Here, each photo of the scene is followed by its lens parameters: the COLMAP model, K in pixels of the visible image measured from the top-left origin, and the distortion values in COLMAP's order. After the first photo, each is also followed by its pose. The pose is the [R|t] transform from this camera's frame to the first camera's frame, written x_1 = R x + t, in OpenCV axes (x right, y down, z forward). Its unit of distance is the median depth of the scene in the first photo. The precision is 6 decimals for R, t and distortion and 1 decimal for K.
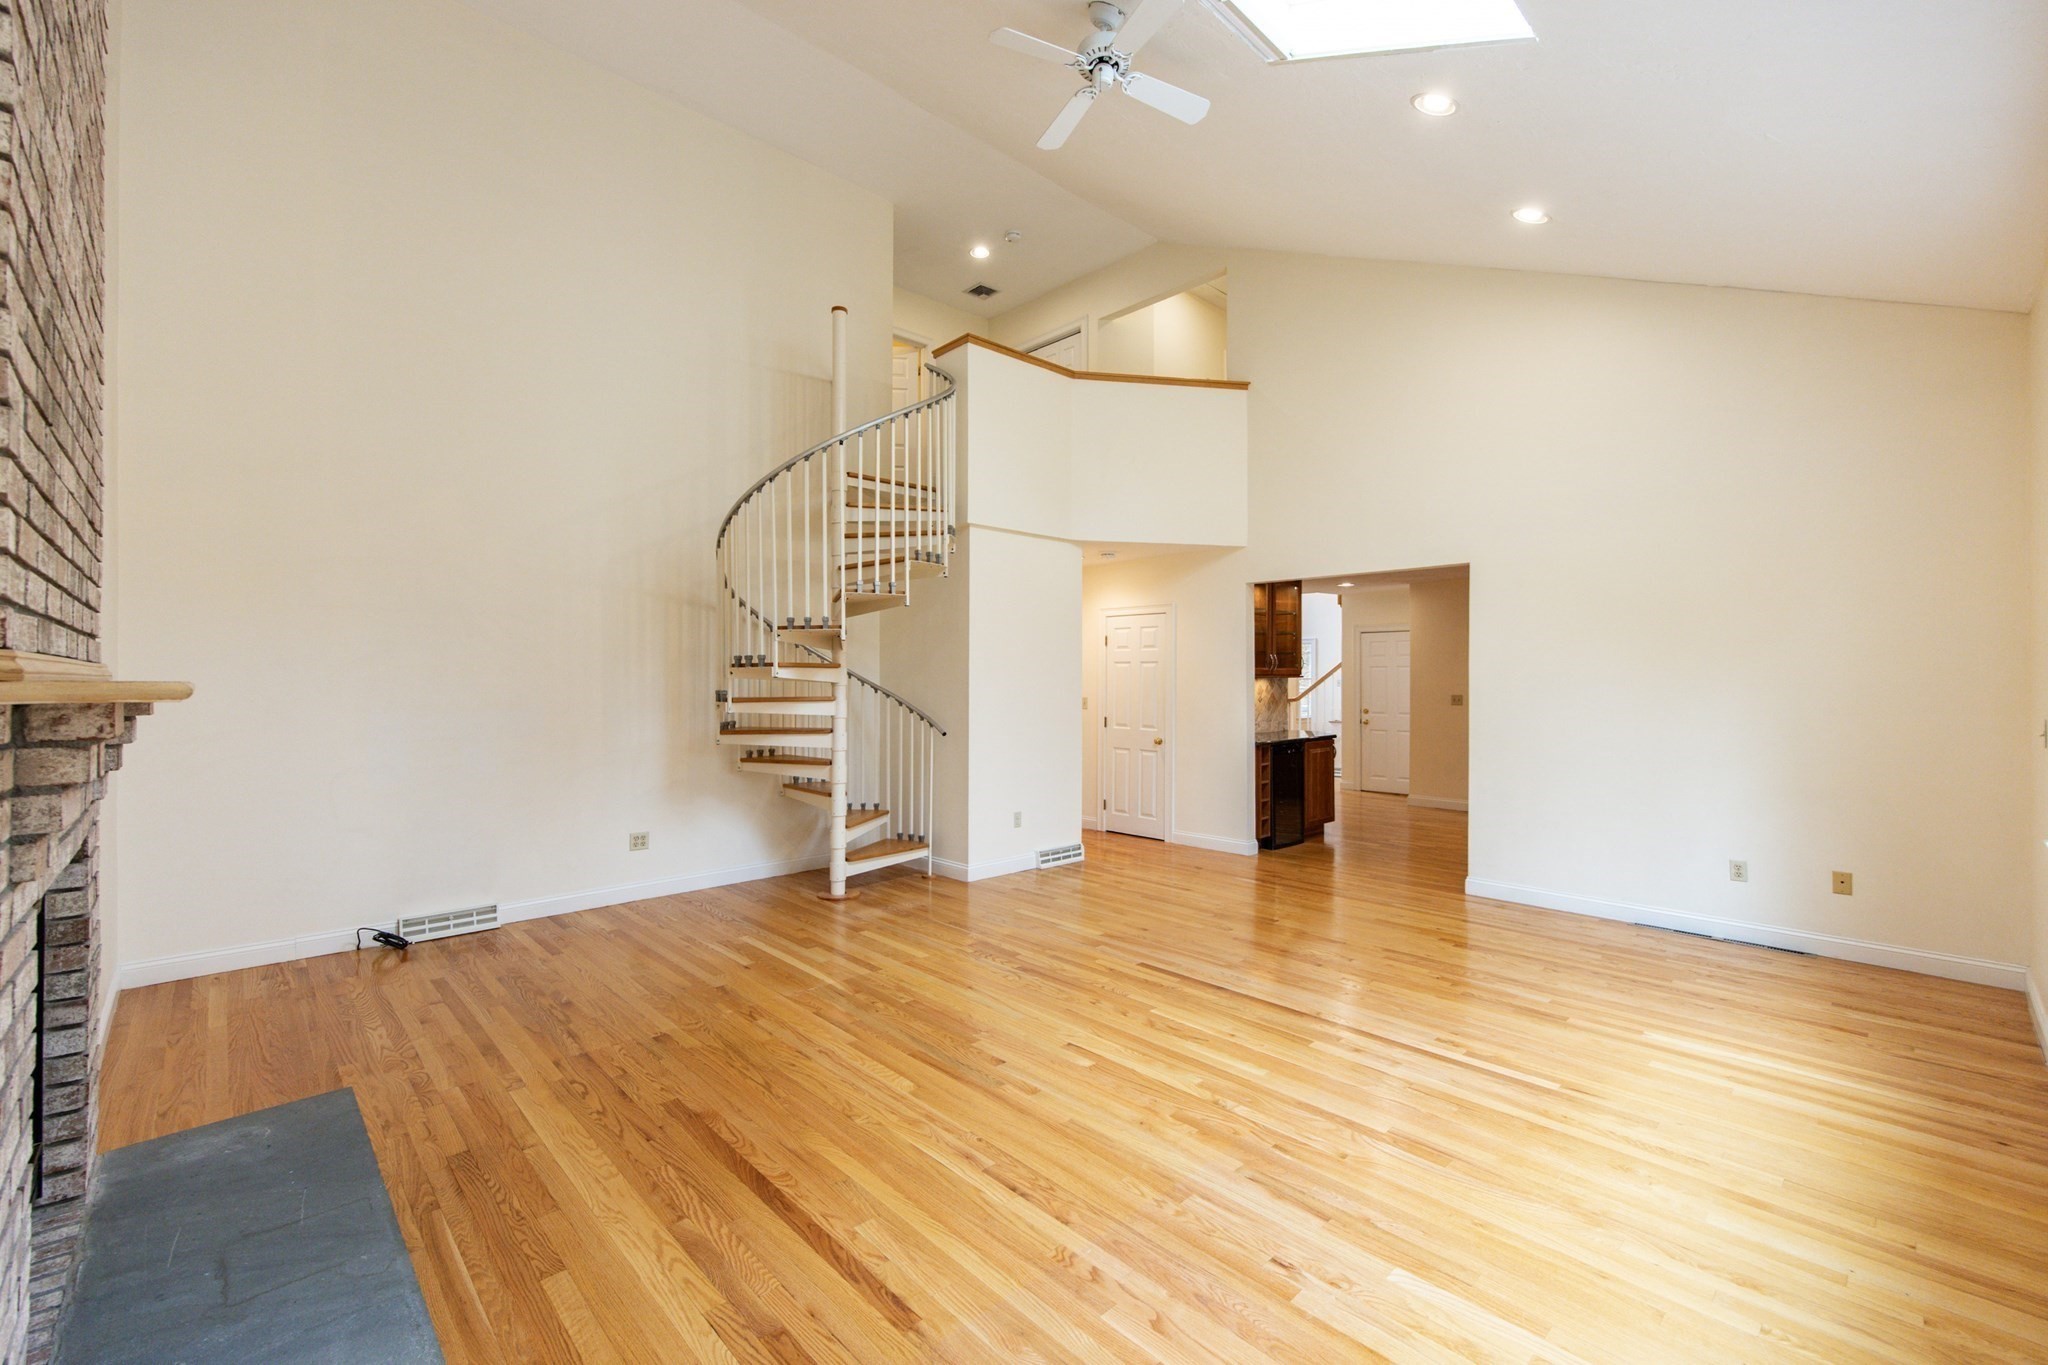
lens RADIAL K [[838.8, 0, 1024.6], [0, 838.8, 662.7], [0, 0, 1]] dist [-0.002453, -0.000395]
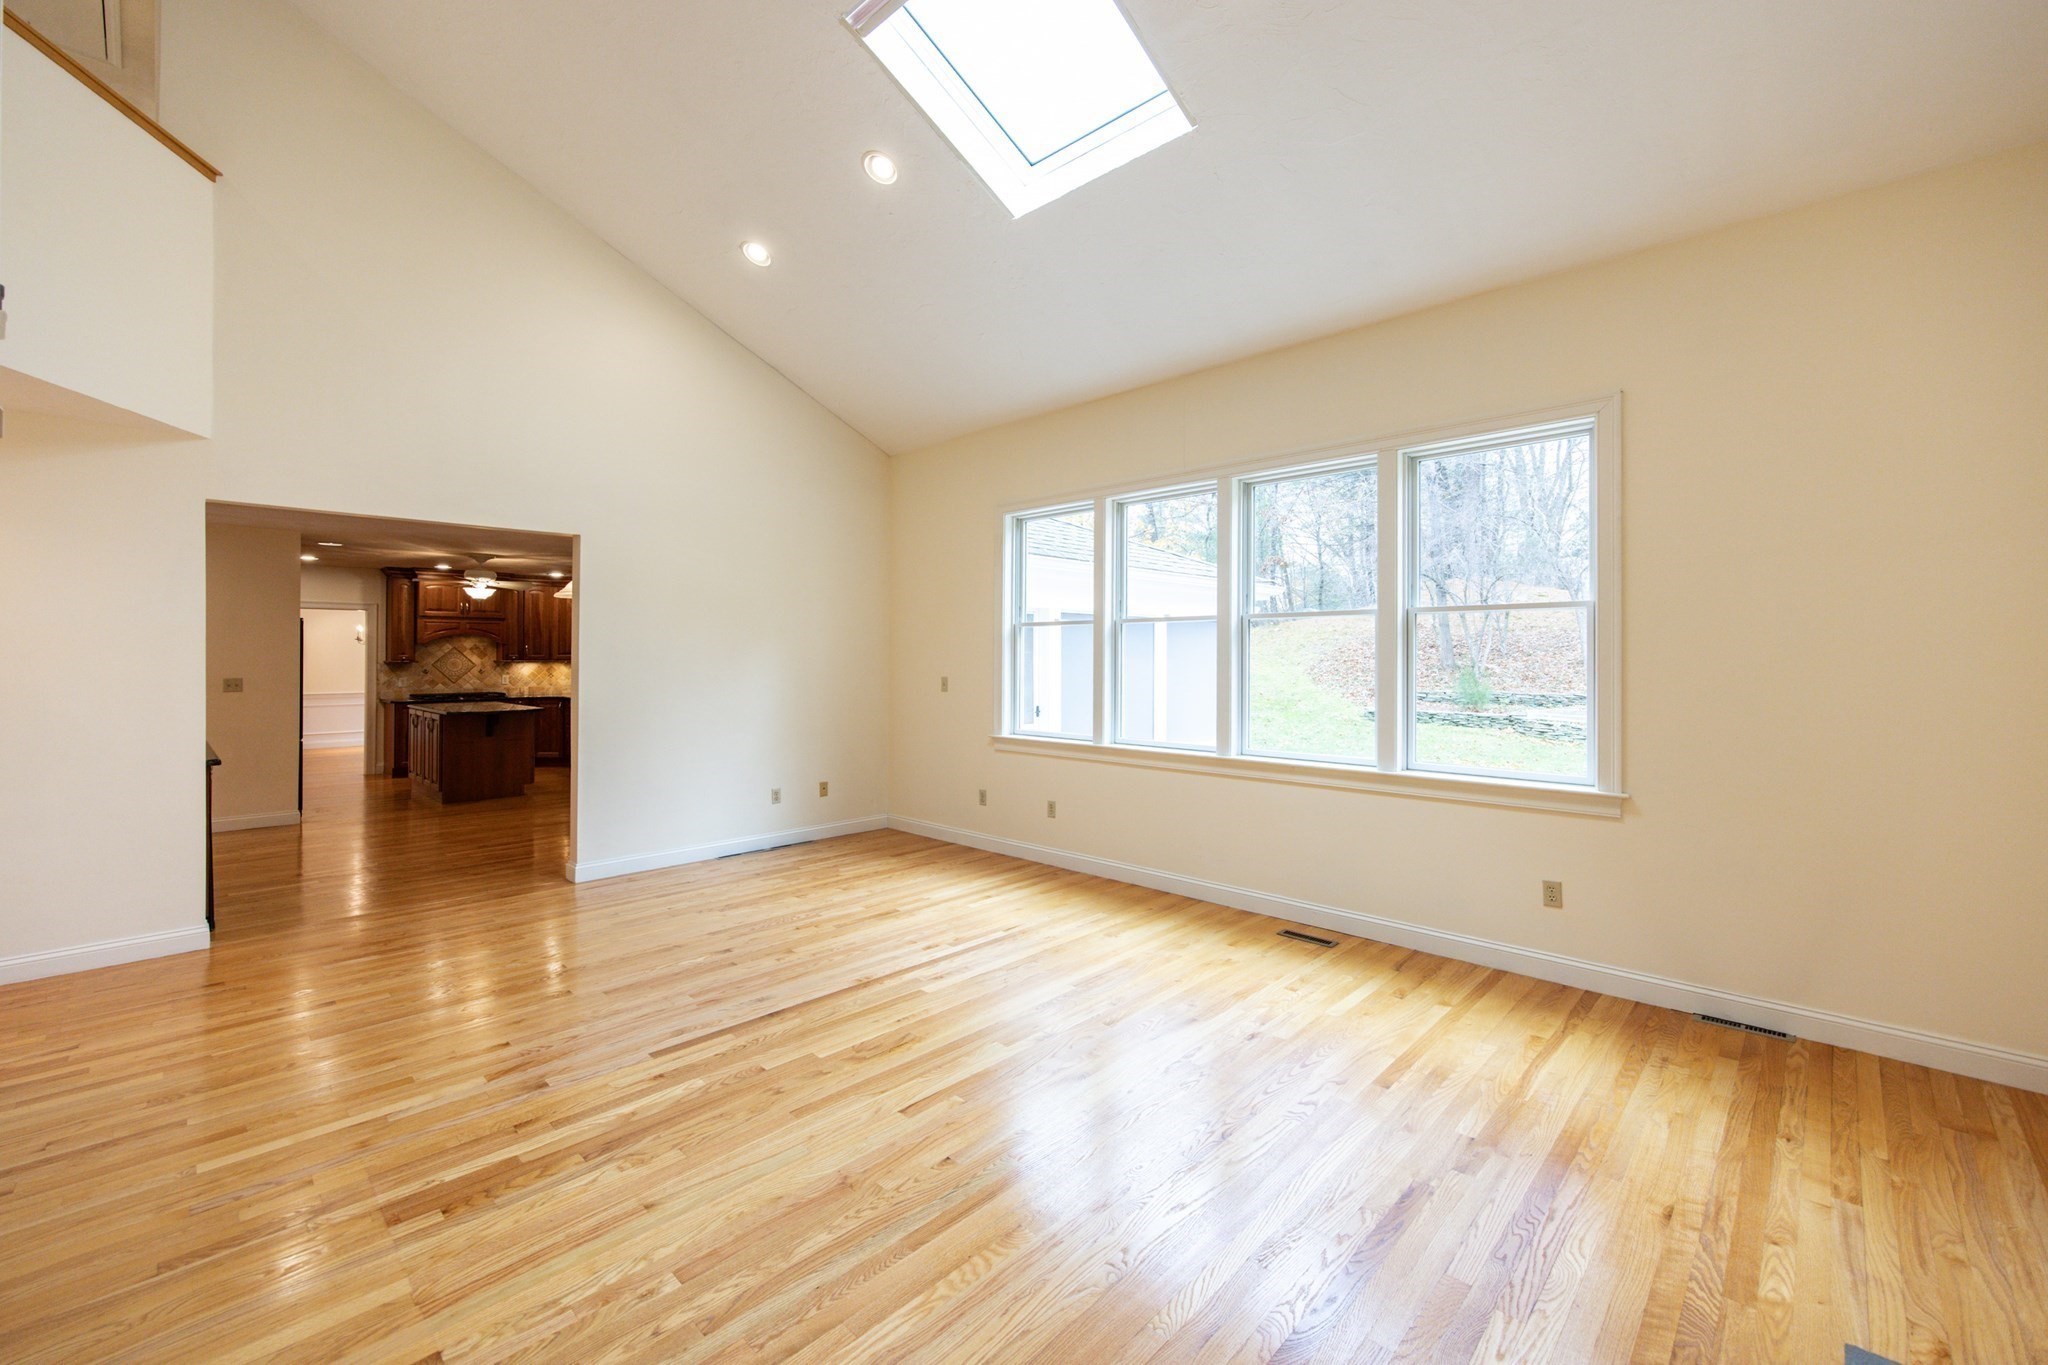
lens RADIAL K [[826.3, 0, 1021.1], [0, 826.3, 651.7], [0, 0, 1]] dist [-0.001297, -0.000154]
pose [[-0.025245, 0.004089, 0.999673, -0.612082], [-0.019007, 0.999809, -0.004569, 0.011471], [-0.999501, -0.019116, -0.025162, 0.750648]]
